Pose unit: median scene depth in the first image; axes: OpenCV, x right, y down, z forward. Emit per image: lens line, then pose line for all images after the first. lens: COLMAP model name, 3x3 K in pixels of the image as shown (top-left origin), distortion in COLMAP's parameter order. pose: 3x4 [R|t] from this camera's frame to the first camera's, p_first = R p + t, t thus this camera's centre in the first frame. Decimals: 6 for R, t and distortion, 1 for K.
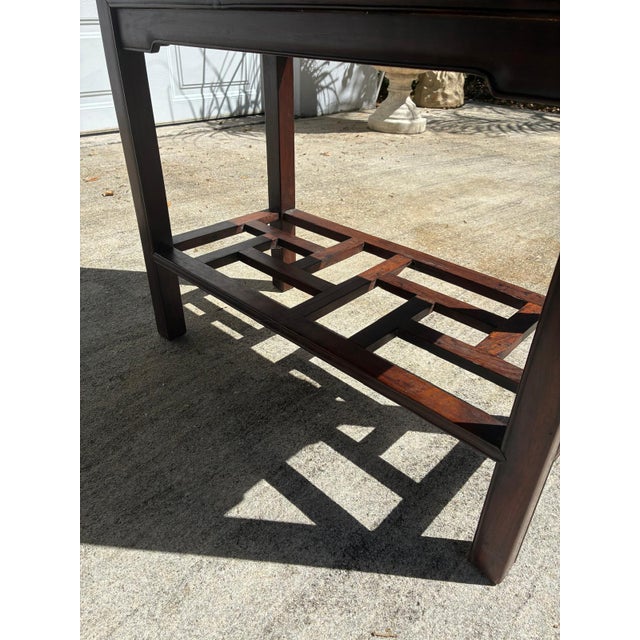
lens RADIAL K [[491.9, 0, 321.5], [0, 491.9, 317.9], [0, 0, 1]] dist [0.031682, -0.046090]
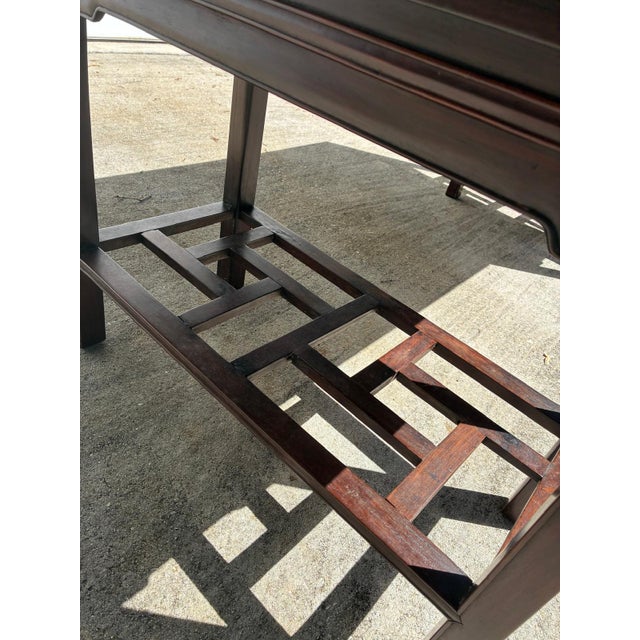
lens RADIAL K [[491.9, 0, 299.1], [0, 491.9, 322.8], [0, 0, 1]] dist [0.031682, -0.046090]
pose [[0.986471, 0.128213, 0.102162, -1.016610], [-0.138250, 0.985527, 0.098099, 0.402622], [-0.088106, -0.110896, 0.989919, -0.789708]]
